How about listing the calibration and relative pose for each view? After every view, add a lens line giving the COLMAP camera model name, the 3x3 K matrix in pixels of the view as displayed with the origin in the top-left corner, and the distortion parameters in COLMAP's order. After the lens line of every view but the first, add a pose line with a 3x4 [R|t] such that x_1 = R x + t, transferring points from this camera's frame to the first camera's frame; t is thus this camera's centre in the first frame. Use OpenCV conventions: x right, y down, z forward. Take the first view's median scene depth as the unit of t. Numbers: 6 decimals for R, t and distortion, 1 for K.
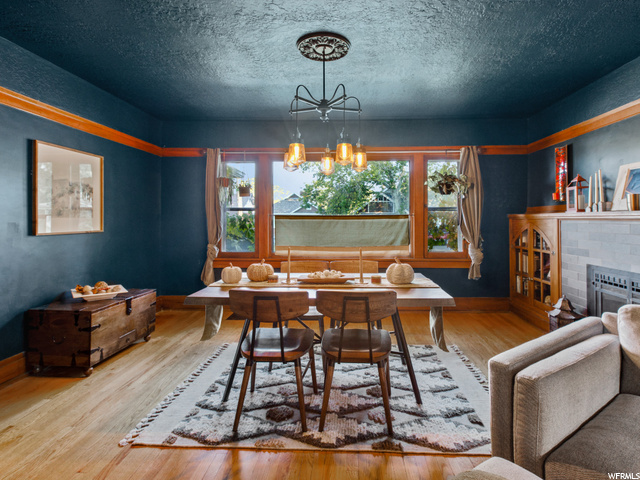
lens RADIAL K [[343.0, 0, 319.7], [0, 343.0, 223.1], [0, 0, 1]] dist [0.000718, 0.000012]
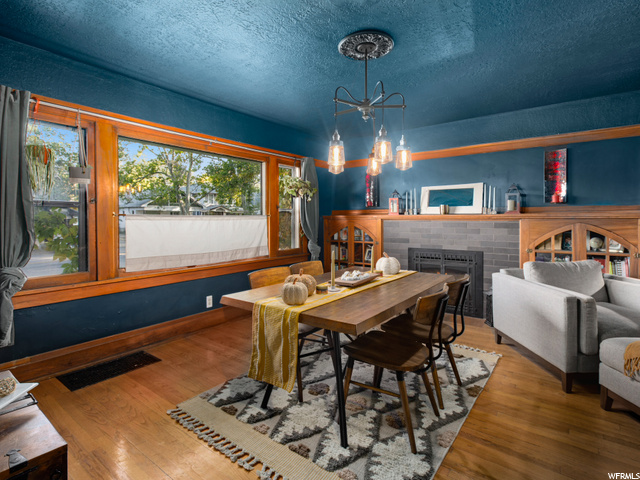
lens RADIAL K [[343.0, 0, 319.7], [0, 343.0, 223.1], [0, 0, 1]] dist [0.000718, 0.000012]
pose [[0.554665, -0.010054, 0.832013, -0.523492], [0.010149, 0.999934, 0.005318, -0.004265], [-0.832012, 0.005494, 0.554730, 0.323871]]
